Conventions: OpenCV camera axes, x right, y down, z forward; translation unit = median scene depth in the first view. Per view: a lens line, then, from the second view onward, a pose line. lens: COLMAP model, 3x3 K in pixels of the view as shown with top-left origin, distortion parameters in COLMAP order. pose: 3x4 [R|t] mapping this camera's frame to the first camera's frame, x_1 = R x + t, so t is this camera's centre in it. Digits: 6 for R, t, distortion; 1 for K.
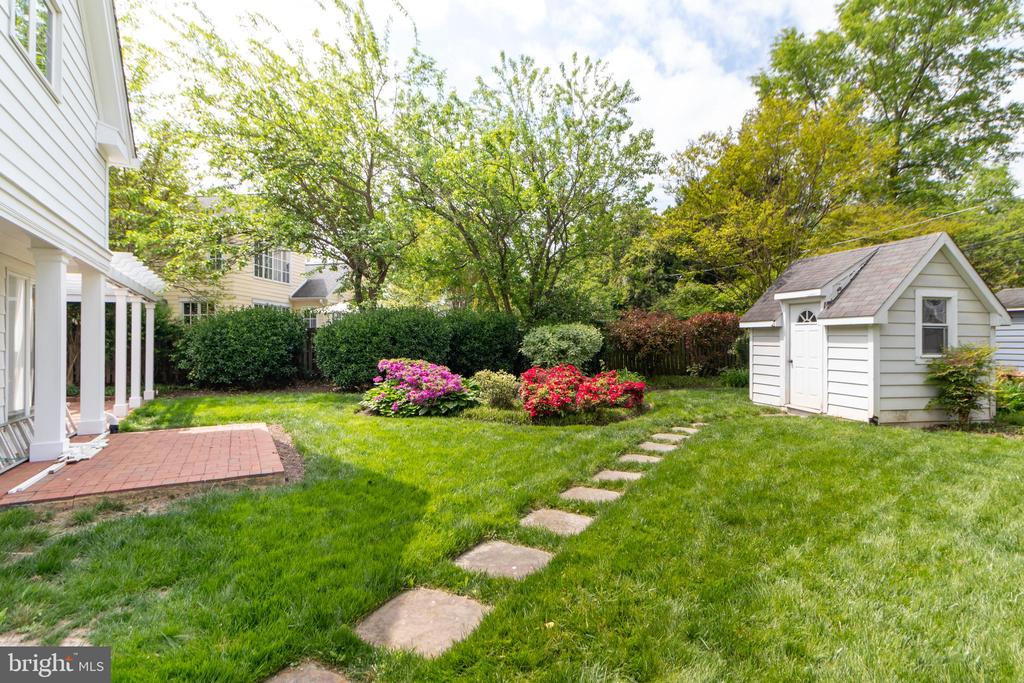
lens RADIAL K [[529.1, 0, 510.2], [0, 529.1, 333.0], [0, 0, 1]] dist [-0.000490, -0.000014]
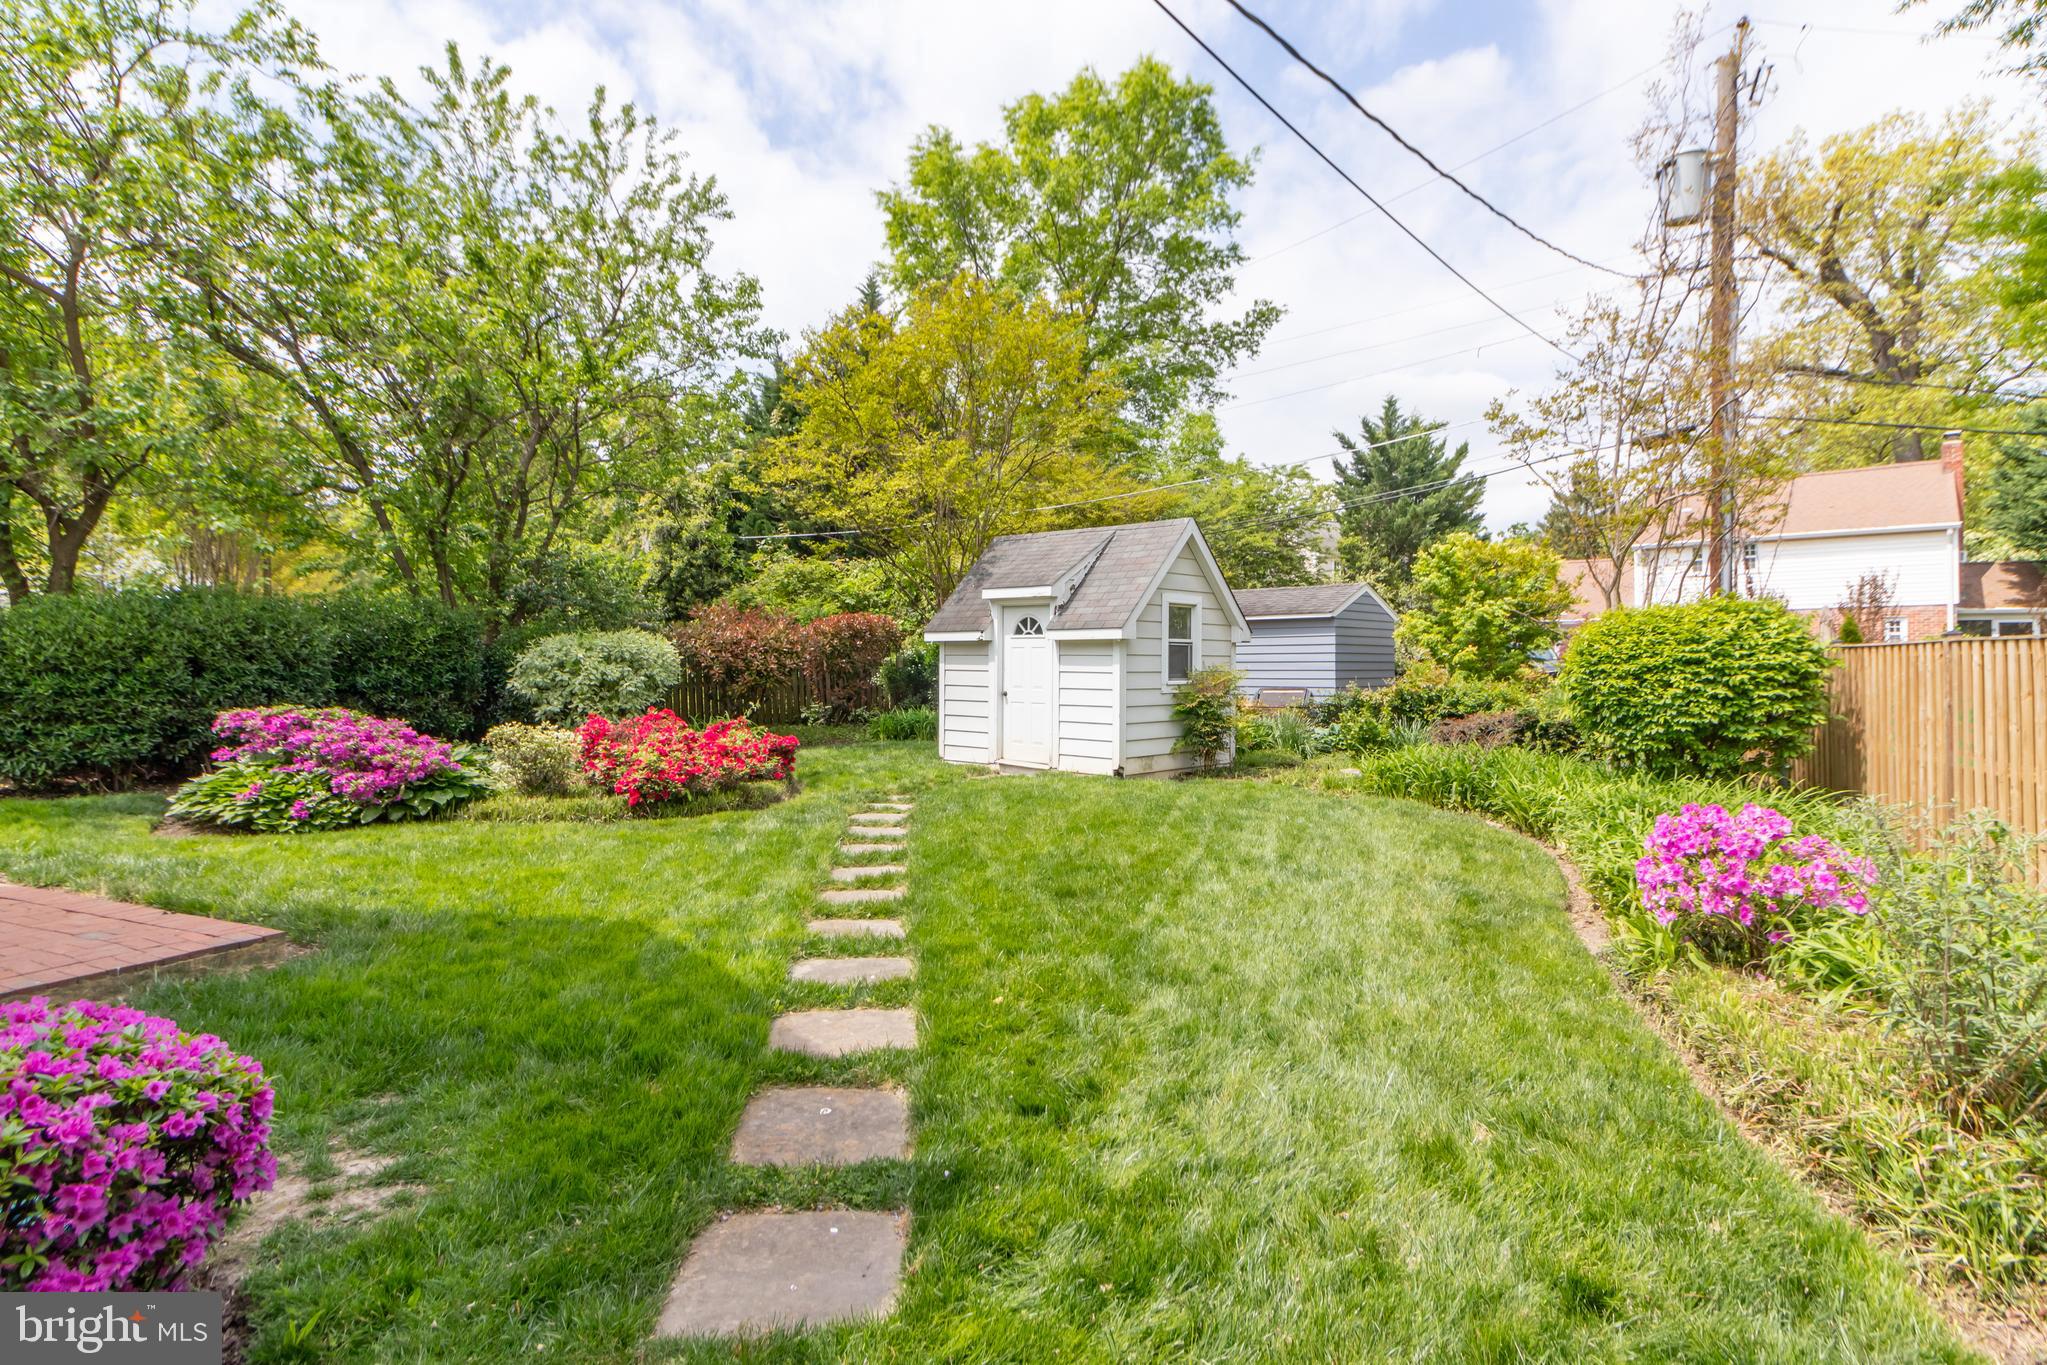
lens RADIAL K [[1057.7, 0, 1019.9], [0, 1057.7, 665.6], [0, 0, 1]] dist [-0.000490, -0.000014]
pose [[0.828366, -0.006515, 0.560149, -0.183755], [-0.004206, 0.999832, 0.017848, -0.004903], [-0.560172, -0.017140, 0.828199, -0.094773]]
